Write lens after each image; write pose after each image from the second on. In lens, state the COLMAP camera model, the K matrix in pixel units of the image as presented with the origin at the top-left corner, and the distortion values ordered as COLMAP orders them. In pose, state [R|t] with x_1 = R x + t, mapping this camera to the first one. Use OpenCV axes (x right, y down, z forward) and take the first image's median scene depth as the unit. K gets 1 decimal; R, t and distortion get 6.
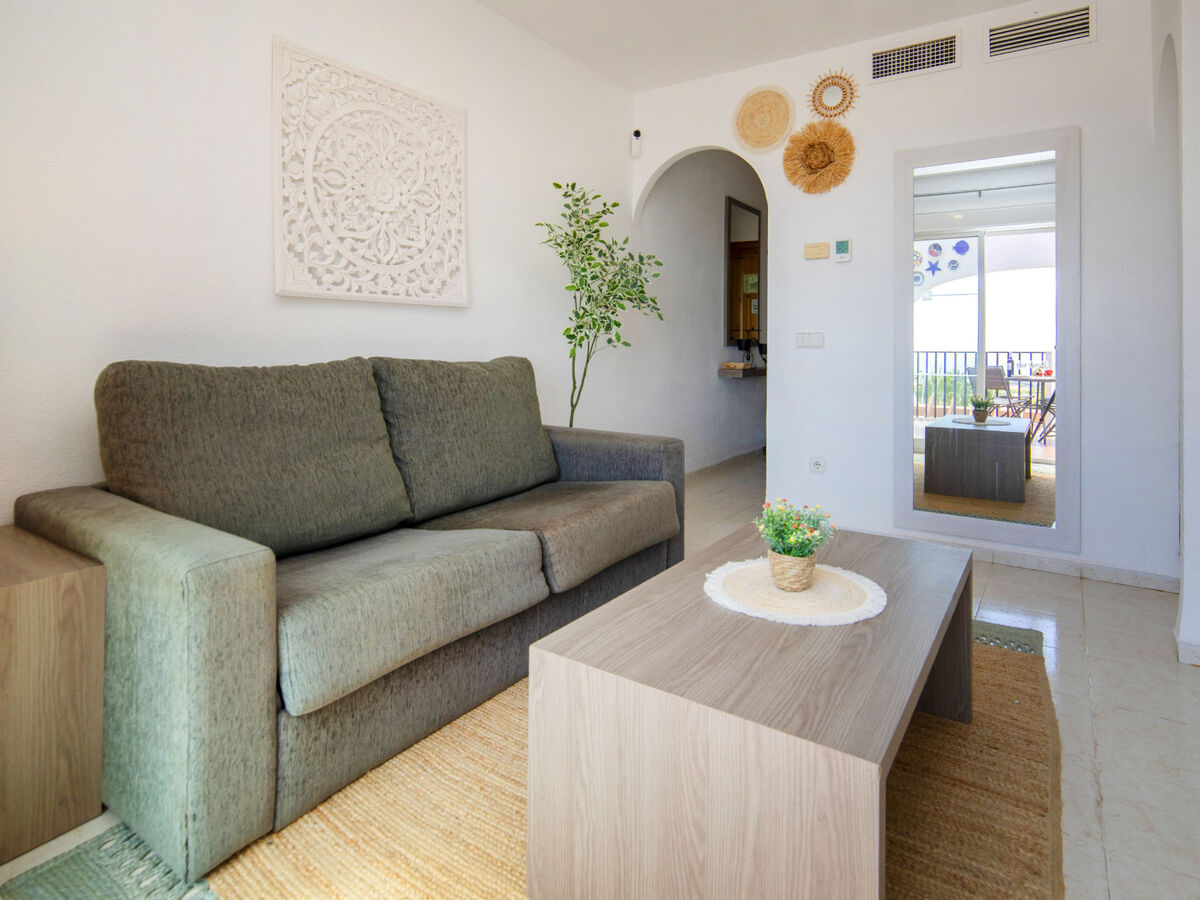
lens RADIAL K [[648.1, 0, 613.6], [0, 648.1, 344.6], [0, 0, 1]] dist [-0.028123, -0.001280]
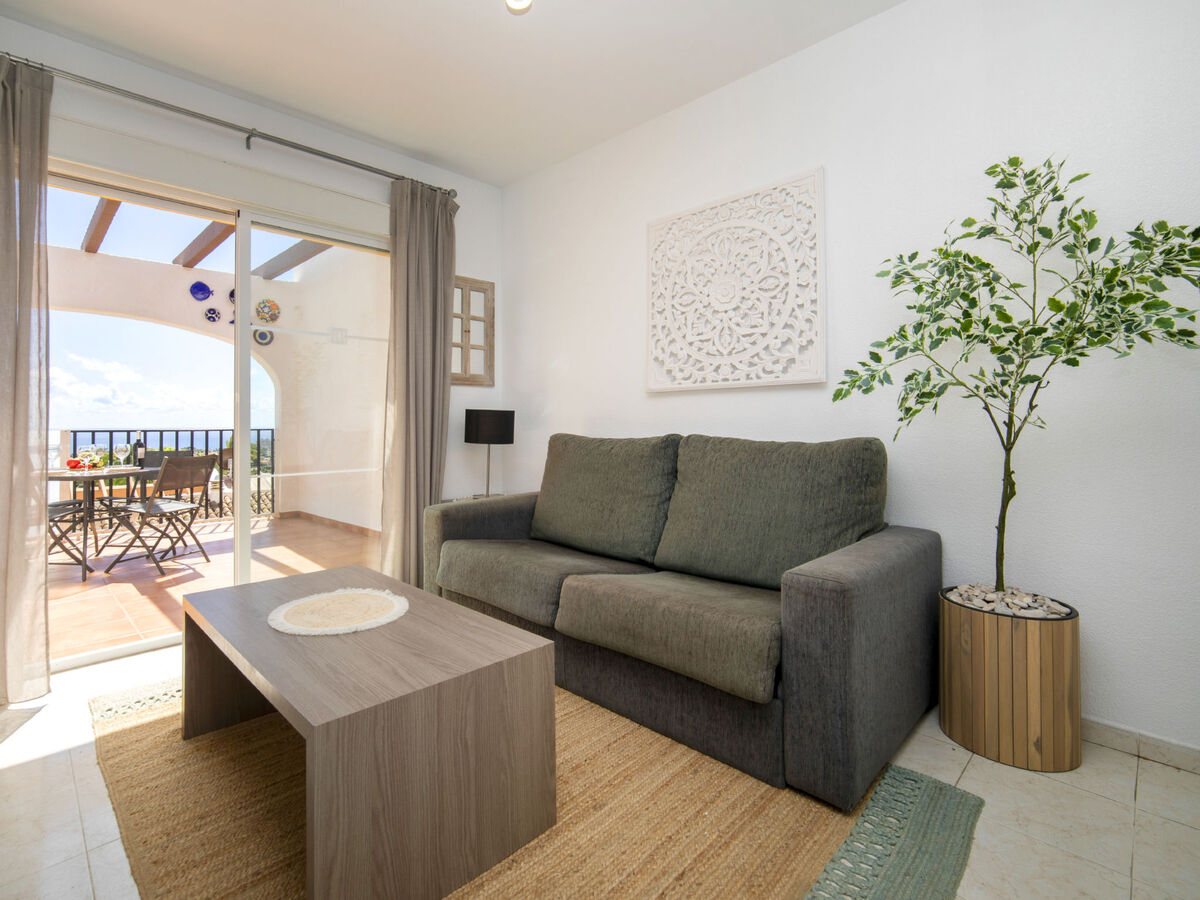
lens RADIAL K [[567.5, 0, 537.1], [0, 567.5, 419.3], [0, 0, 1]] dist [-0.021093, 0.004681]
pose [[-0.231712, -0.012912, -0.972699, 0.681670], [0.003273, 0.999896, -0.014053, 0.004391], [0.972779, -0.006440, -0.231646, 0.853914]]
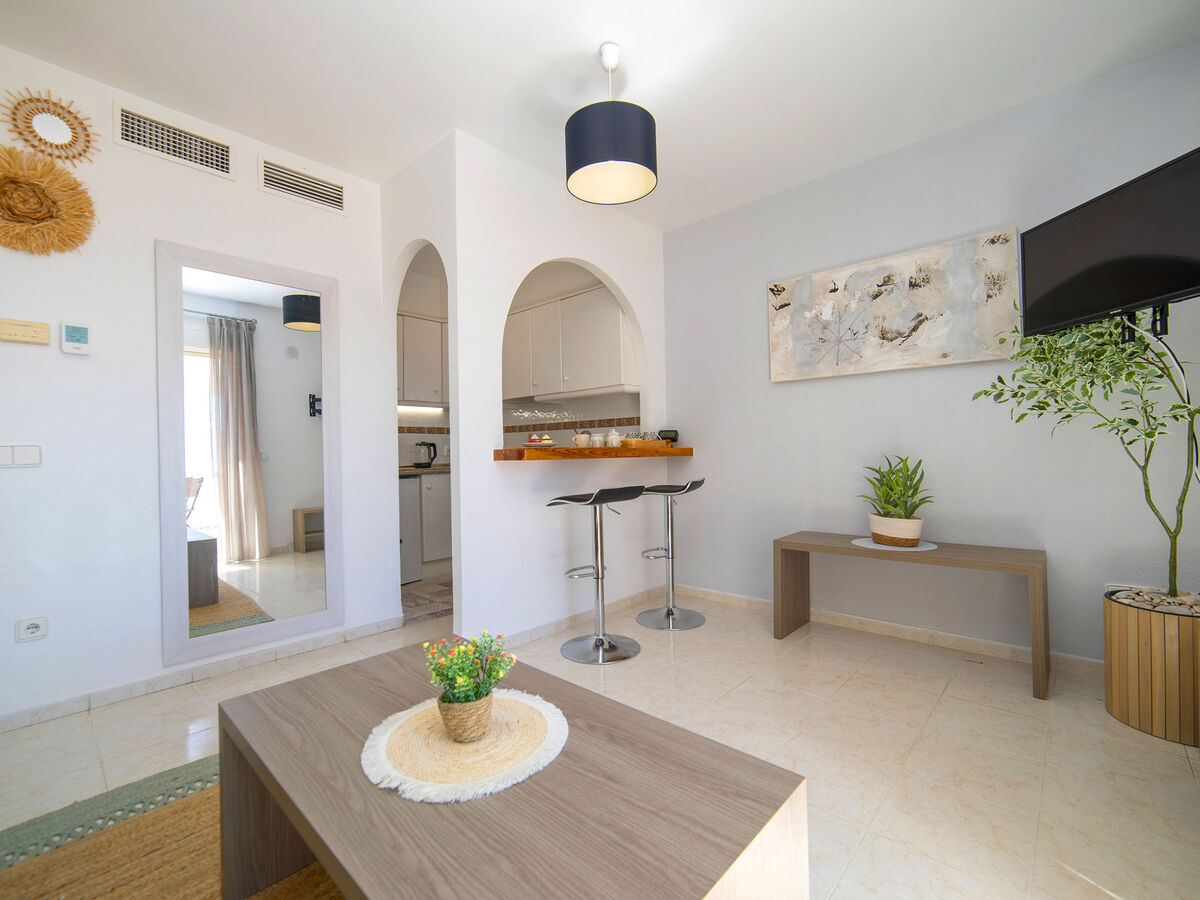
lens RADIAL K [[529.6, 0, 577.4], [0, 529.6, 446.9], [0, 0, 1]] dist [0.016954, -0.000829]
pose [[0.167630, -0.001994, 0.985848, -0.222408], [0.014867, 0.999889, -0.000506, -0.009591], [-0.985738, 0.014741, 0.167641, 0.377771]]
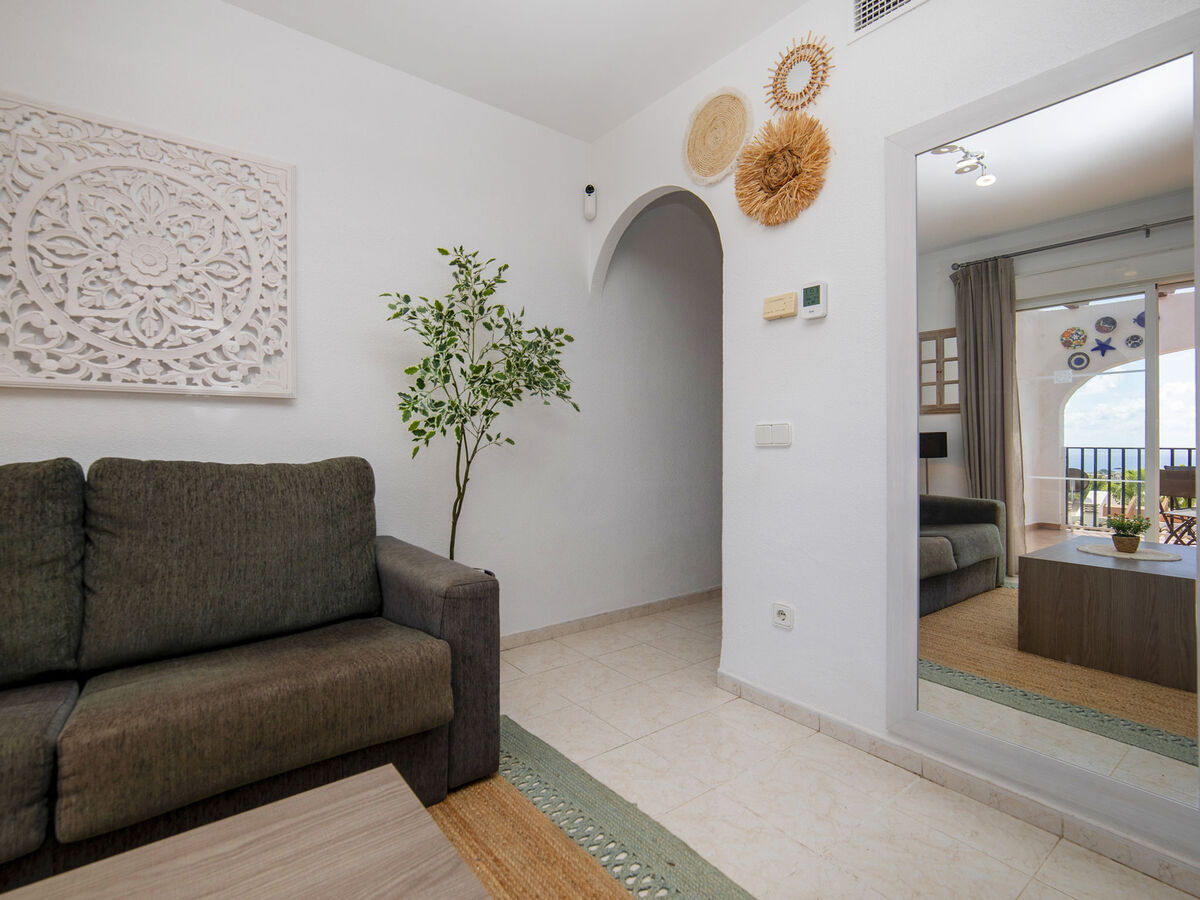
lens RADIAL K [[567.5, 0, 596.9], [0, 567.5, 441.3], [0, 0, 1]] dist [-0.021093, 0.004681]
pose [[0.948215, -0.004133, -0.317604, 0.408569], [0.002568, 0.999982, -0.005344, 0.003309], [0.317620, 0.004252, 0.948209, 0.462687]]
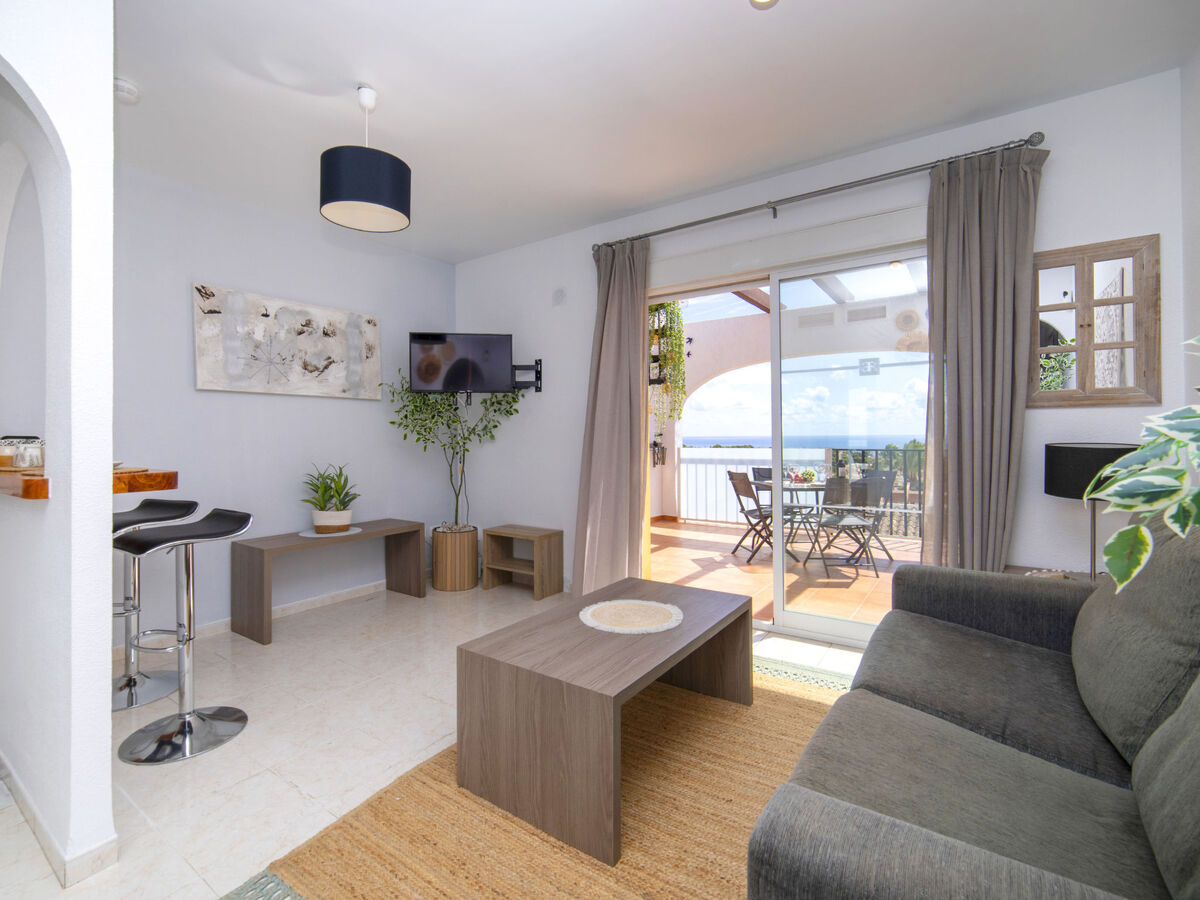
lens RADIAL K [[567.5, 0, 596.3], [0, 567.5, 443.5], [0, 0, 1]] dist [-0.021093, 0.004681]
pose [[-0.999811, 0.001089, 0.019419, 0.172470], [0.001307, 0.999936, 0.011220, -0.047672], [-0.019405, 0.011243, -0.999748, 1.290675]]
